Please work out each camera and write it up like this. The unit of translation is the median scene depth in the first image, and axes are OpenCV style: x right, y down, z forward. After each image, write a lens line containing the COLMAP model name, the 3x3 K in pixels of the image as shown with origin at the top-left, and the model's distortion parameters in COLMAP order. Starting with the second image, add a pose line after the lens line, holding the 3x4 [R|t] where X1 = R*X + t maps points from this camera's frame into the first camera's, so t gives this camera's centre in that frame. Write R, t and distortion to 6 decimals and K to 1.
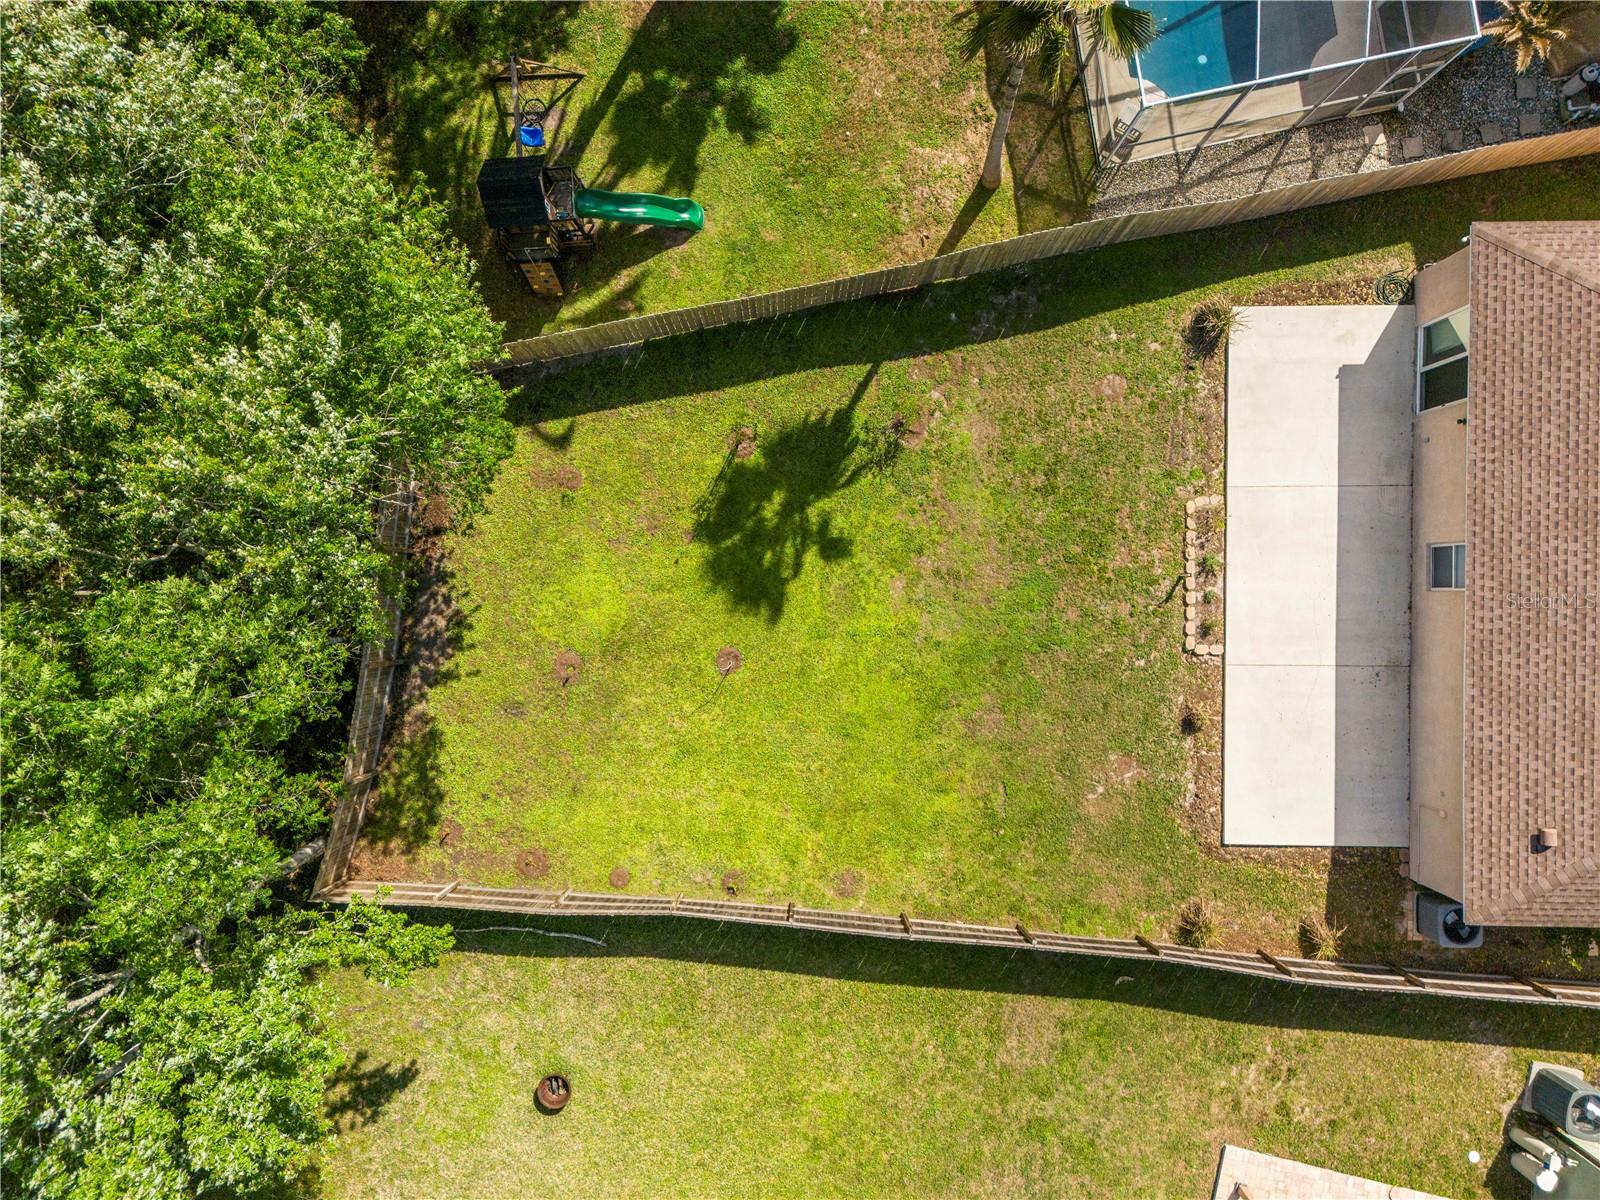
lens RADIAL K [[1164.4, 0, 800.0], [0, 1164.4, 600.0], [0, 0, 1]] dist [0.072080, -0.078205]
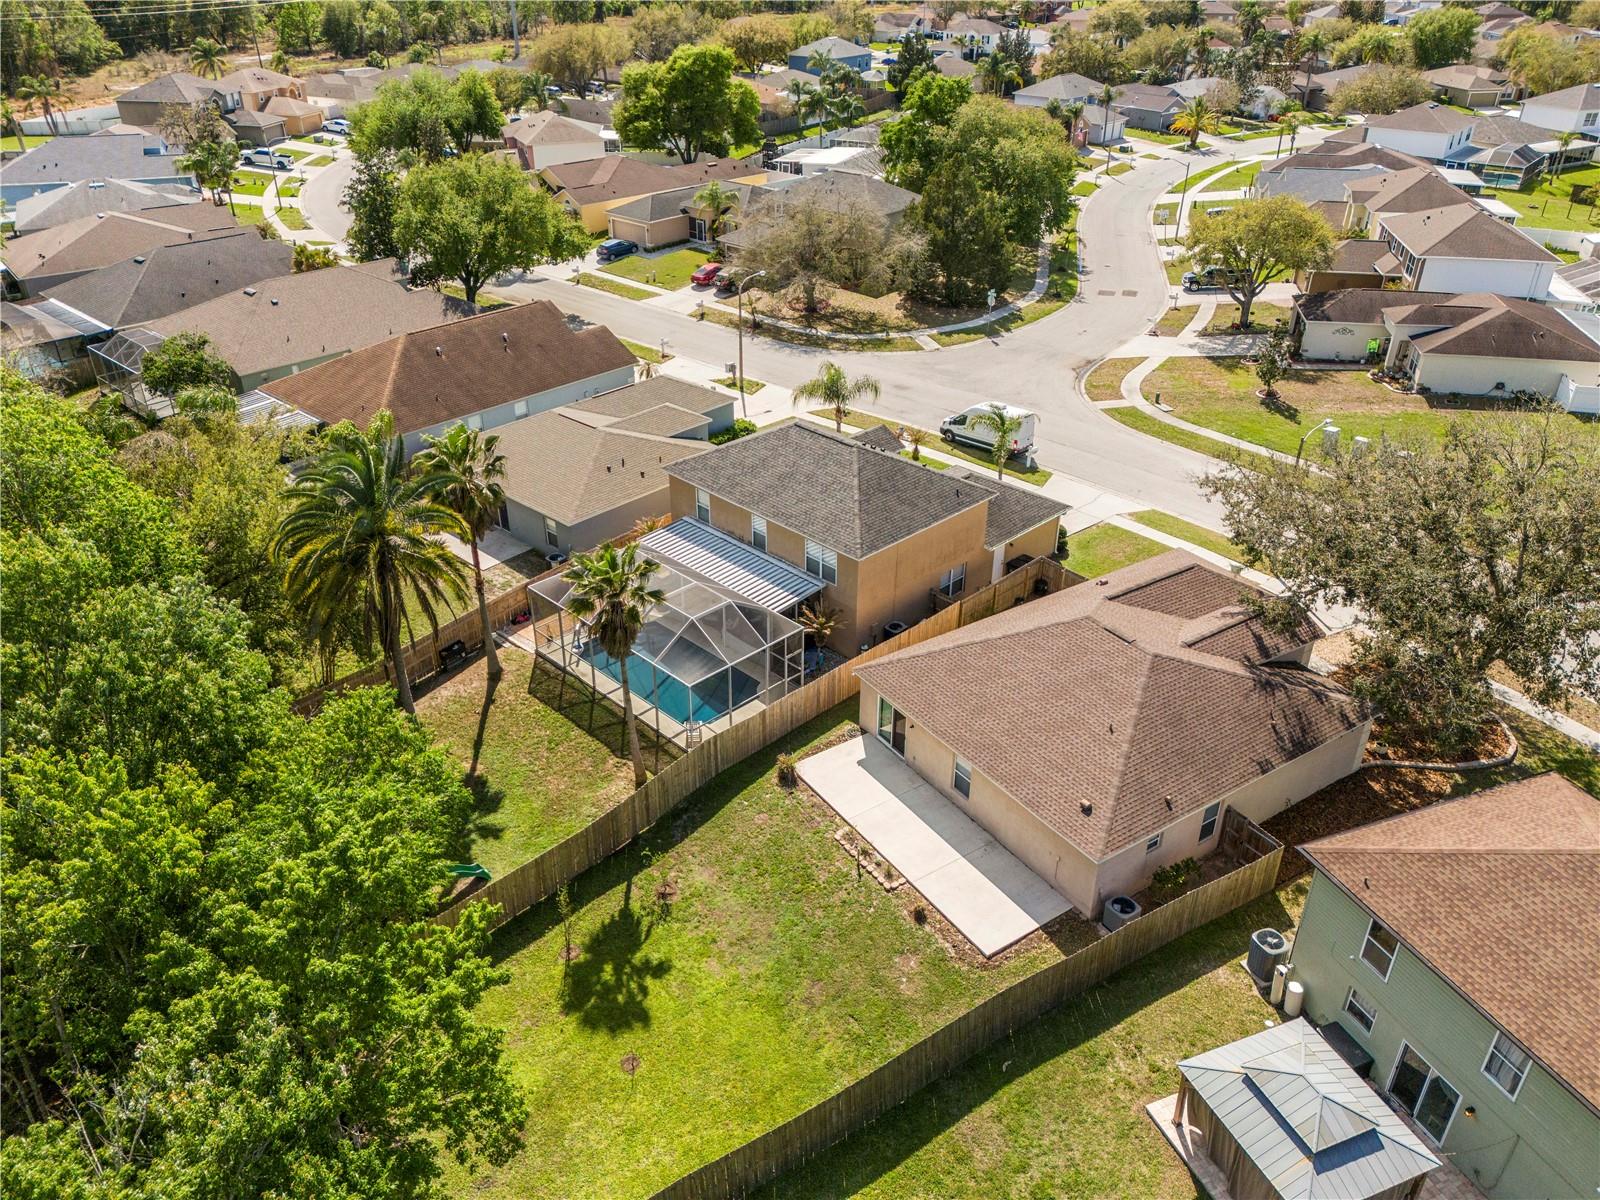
lens RADIAL K [[1168.3, 0, 800.0], [0, 1168.3, 600.0], [0, 0, 1]] dist [0.113082, -0.120557]
pose [[0.830617, -0.252110, 0.496504, -0.444181], [0.556498, 0.407288, -0.724173, 0.934404], [-0.019649, 0.877814, 0.478599, -0.099308]]
